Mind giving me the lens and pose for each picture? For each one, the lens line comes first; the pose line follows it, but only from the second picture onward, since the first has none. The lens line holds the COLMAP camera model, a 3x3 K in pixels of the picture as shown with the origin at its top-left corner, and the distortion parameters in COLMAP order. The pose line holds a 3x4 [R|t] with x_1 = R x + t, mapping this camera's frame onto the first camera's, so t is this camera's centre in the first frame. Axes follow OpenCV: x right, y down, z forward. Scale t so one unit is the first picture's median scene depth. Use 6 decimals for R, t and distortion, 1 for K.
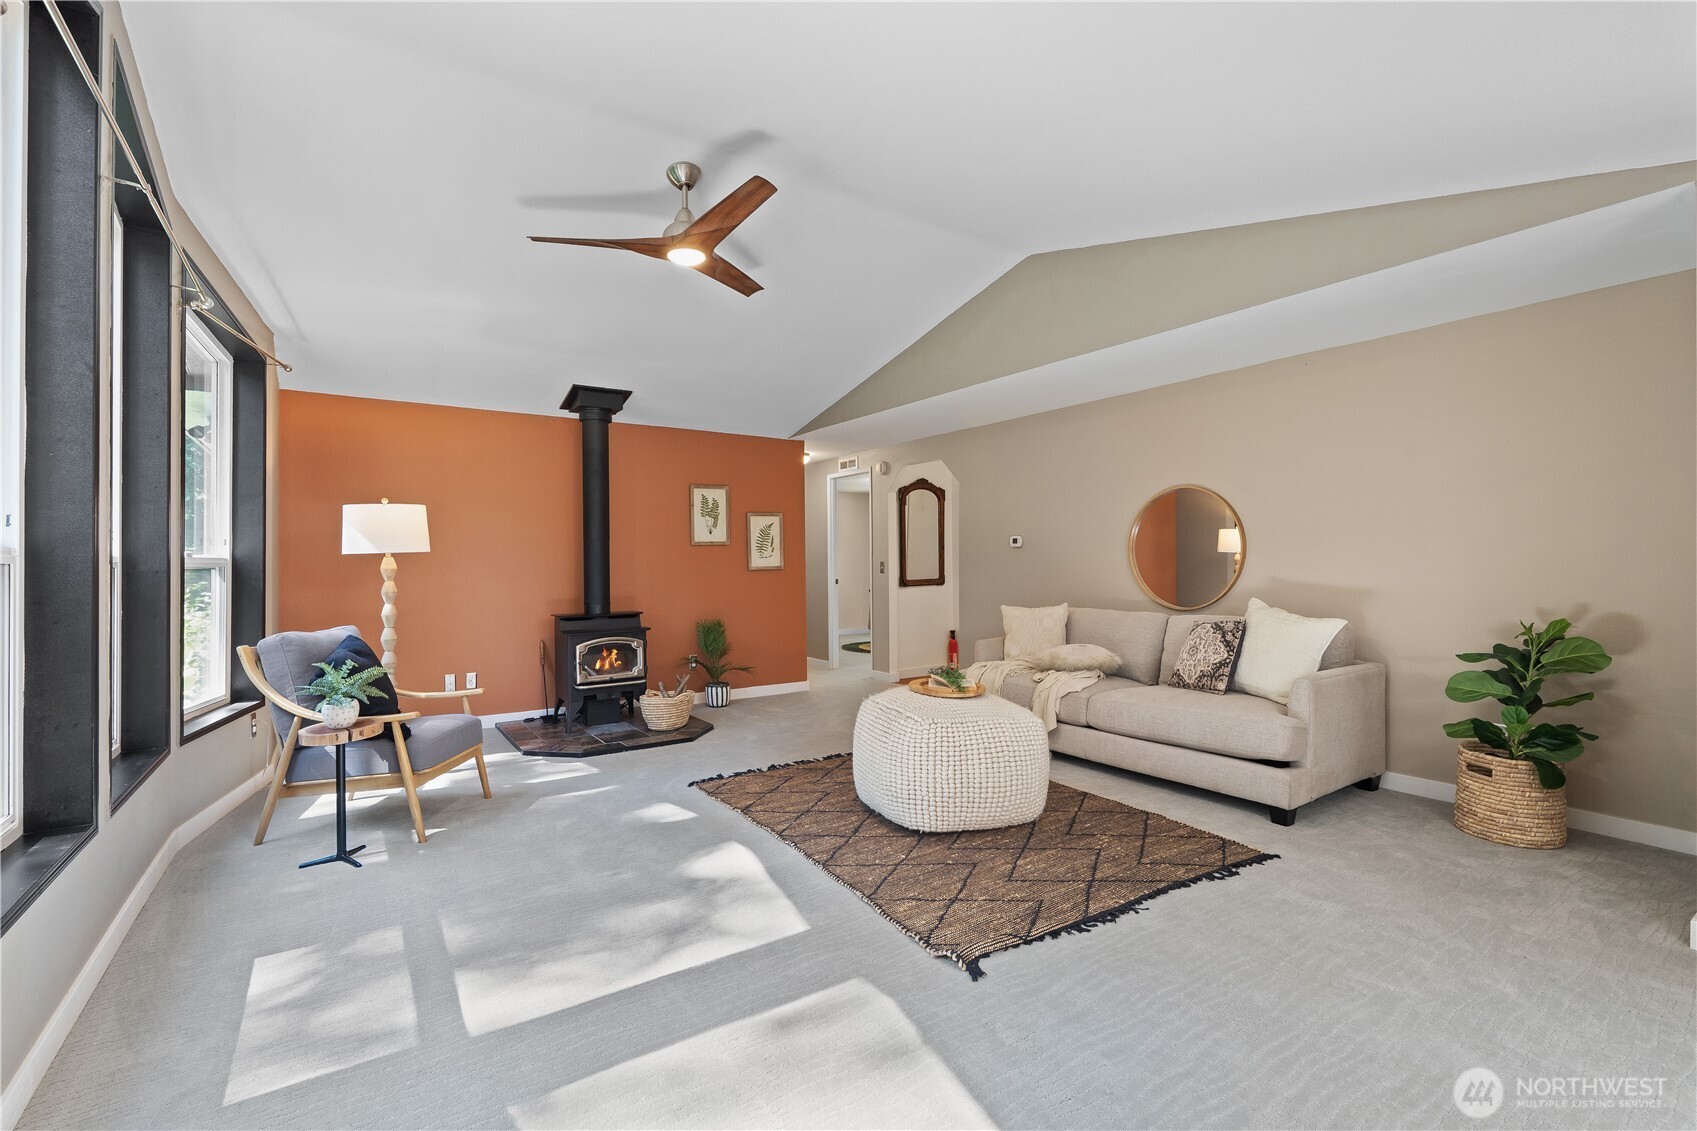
lens RADIAL K [[751.7, 0, 856.2], [0, 751.7, 560.1], [0, 0, 1]] dist [-0.005296, 0.000381]
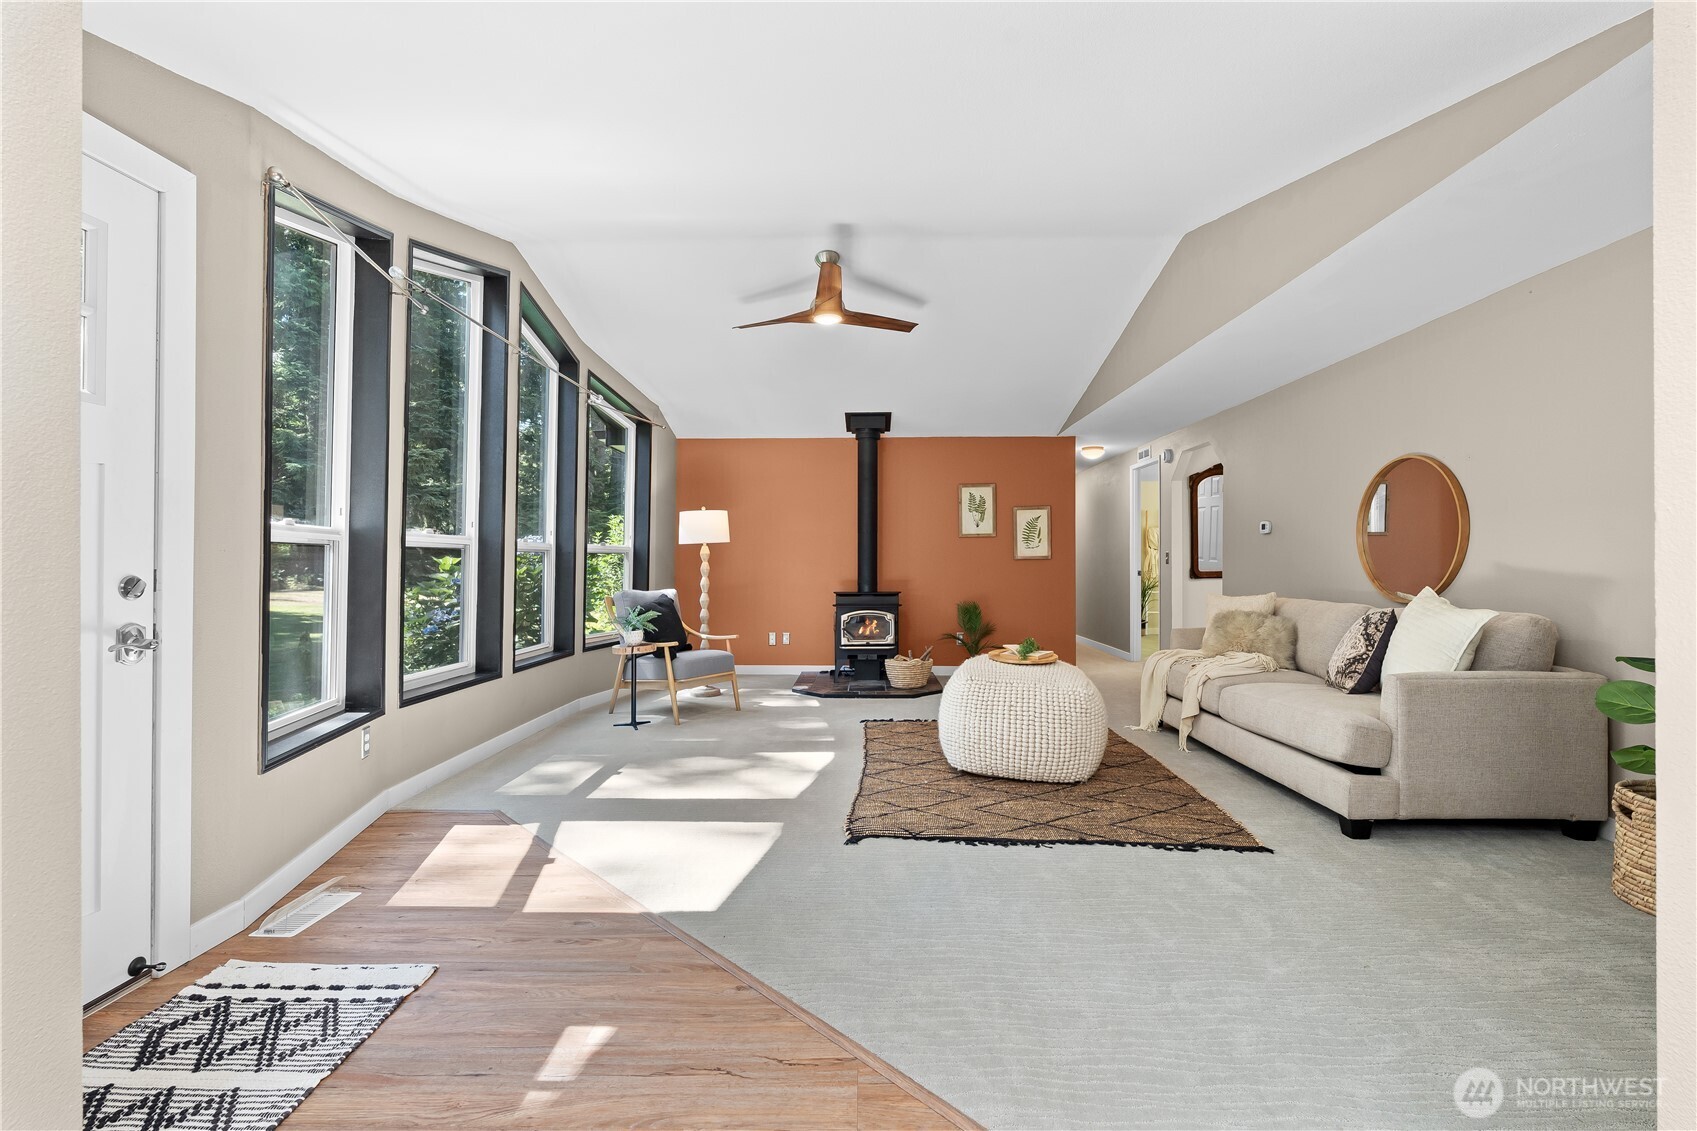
lens RADIAL K [[751.7, 0, 844.6], [0, 751.7, 552.4], [0, 0, 1]] dist [-0.005296, 0.000381]
pose [[0.811854, -0.002729, -0.583854, 0.376786], [-0.002104, 0.999969, -0.007599, 0.015536], [0.583857, 0.007398, 0.811823, -0.044889]]
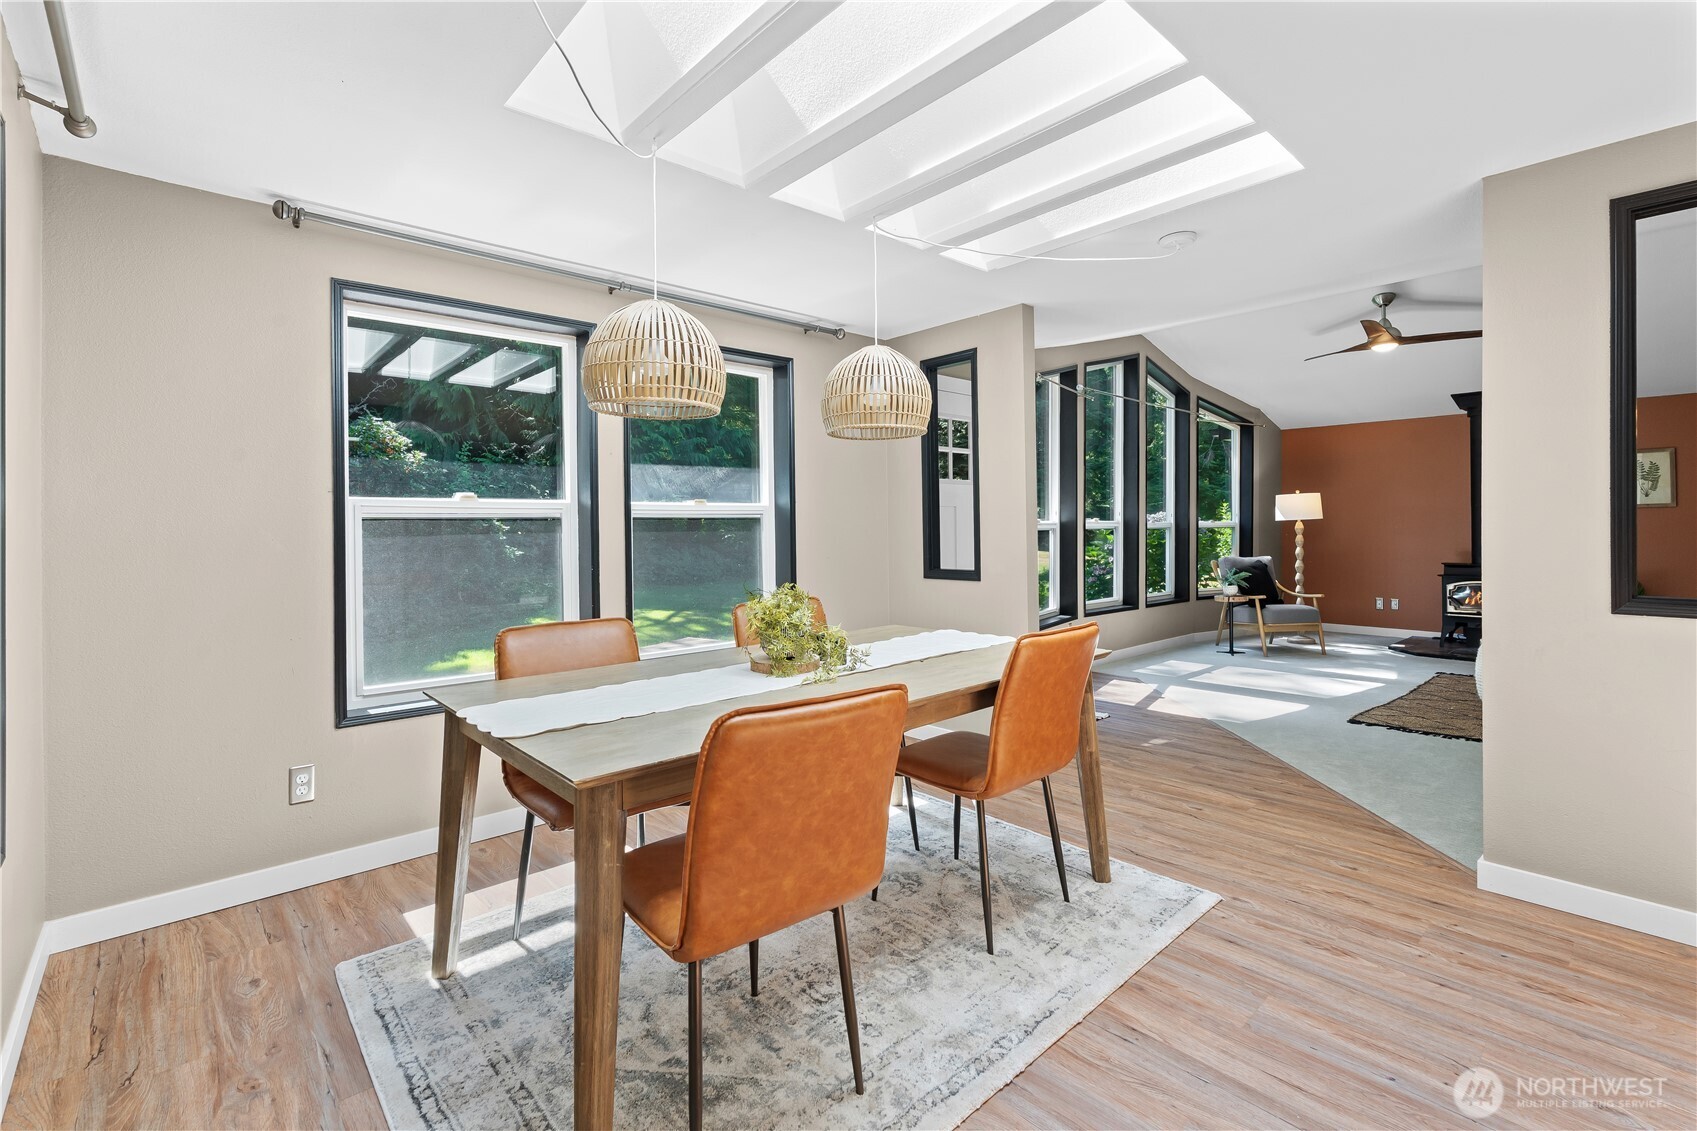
lens RADIAL K [[751.7, 0, 846.5], [0, 751.7, 514.7], [0, 0, 1]] dist [-0.005296, 0.000381]
pose [[0.142780, -0.012927, -0.989670, 0.819777], [0.007071, 0.999903, -0.012040, -0.006105], [0.989729, -0.005279, 0.142857, -0.287543]]
